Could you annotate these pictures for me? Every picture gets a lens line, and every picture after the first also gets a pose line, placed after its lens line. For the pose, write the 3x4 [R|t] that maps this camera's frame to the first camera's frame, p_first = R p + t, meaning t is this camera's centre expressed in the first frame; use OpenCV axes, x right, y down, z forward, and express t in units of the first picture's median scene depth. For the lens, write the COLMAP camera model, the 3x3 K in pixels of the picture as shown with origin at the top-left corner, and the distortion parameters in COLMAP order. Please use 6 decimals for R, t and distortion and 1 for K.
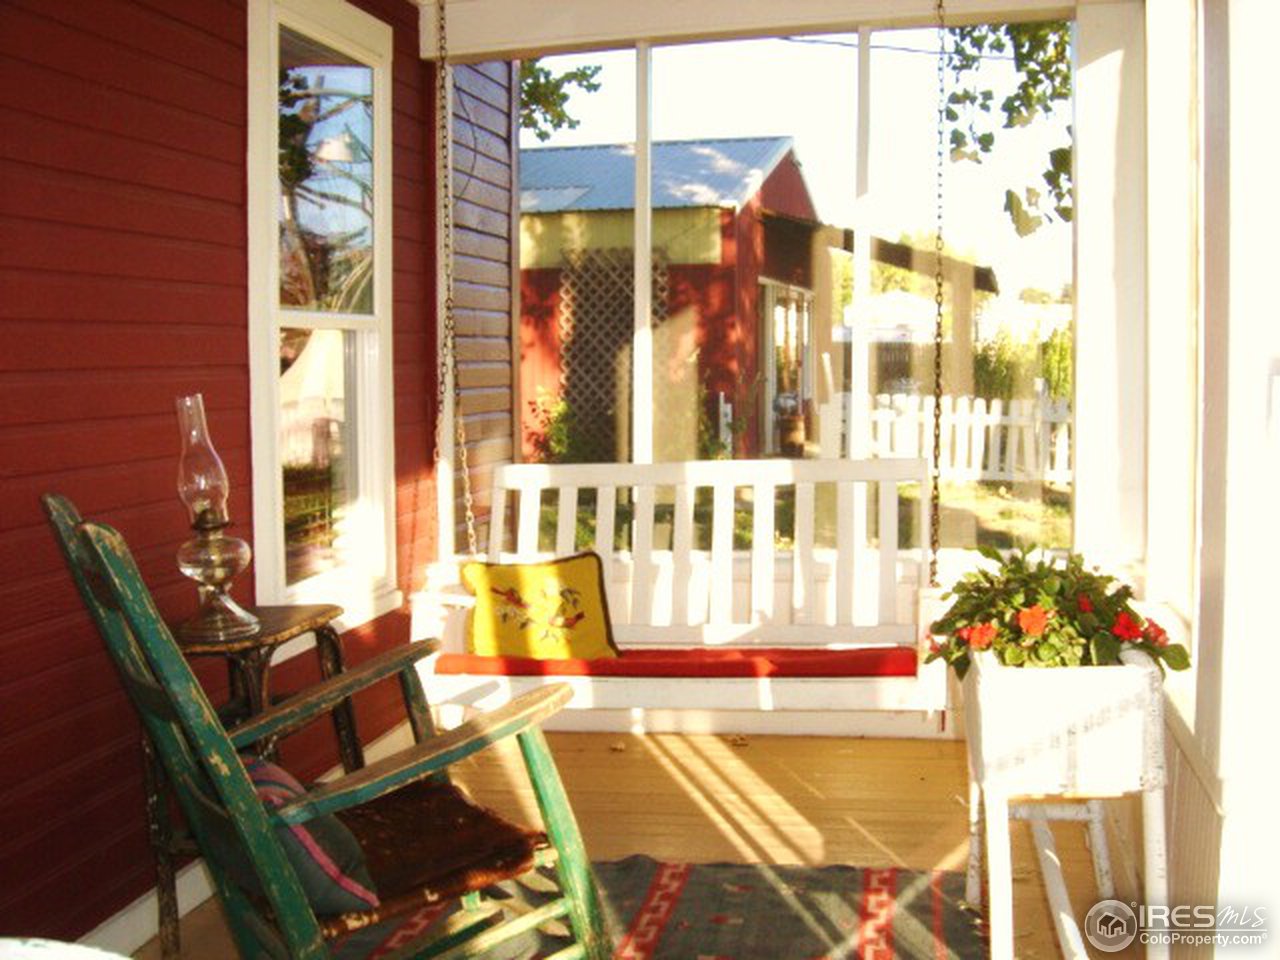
lens RADIAL K [[1421.8, 0, 665.8], [0, 1421.8, 477.9], [0, 0, 1]] dist [-0.147520, 0.025939]
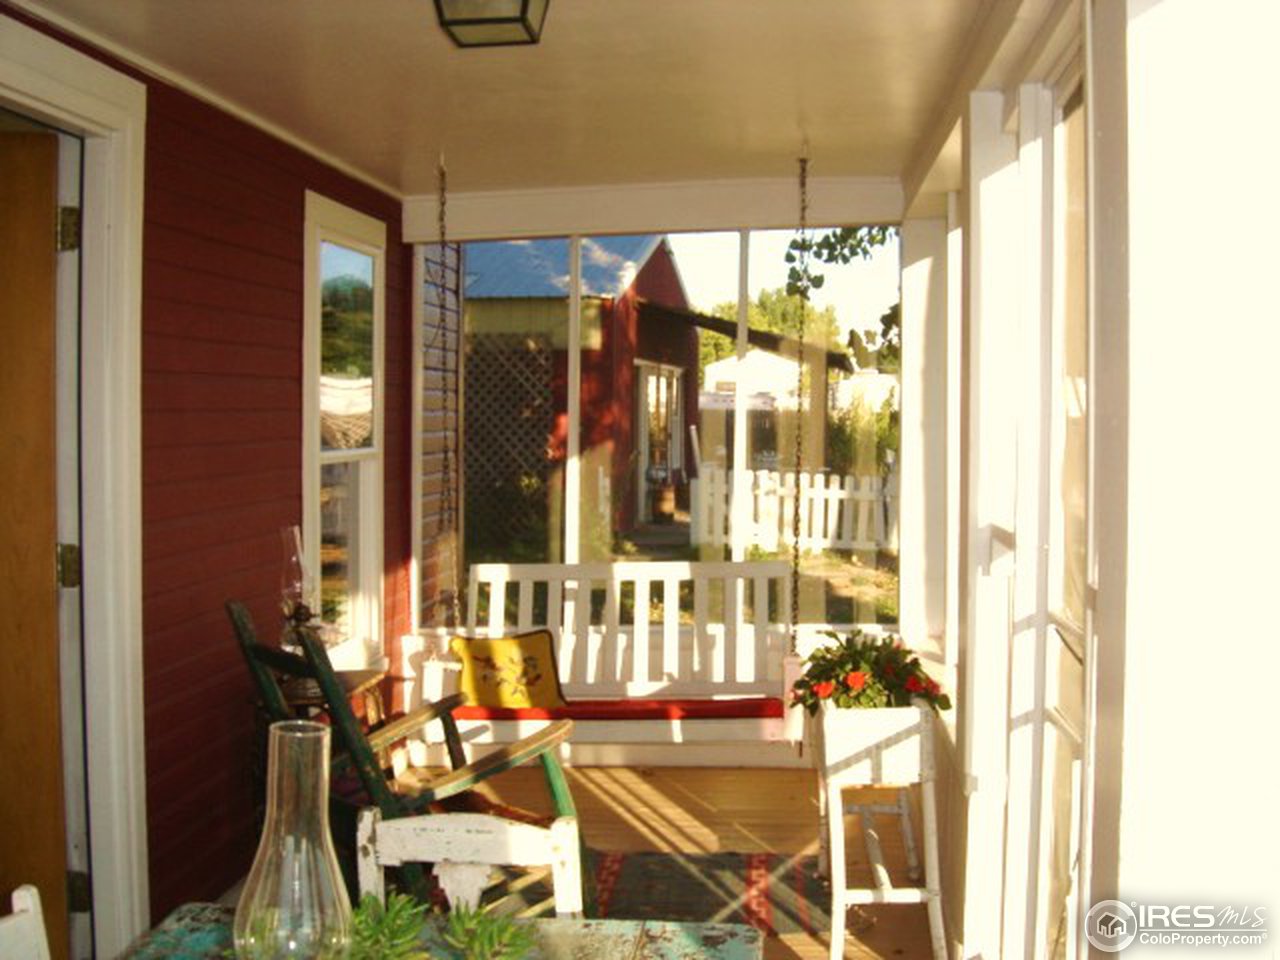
lens RADIAL K [[1421.8, 0, 665.8], [0, 1421.8, 477.9], [0, 0, 1]] dist [-0.147520, 0.025939]
pose [[0.995143, 0.006828, 0.098201, -0.074021], [-0.003094, 0.999268, -0.038118, -0.042420], [-0.098390, 0.037629, 0.994436, -0.375875]]
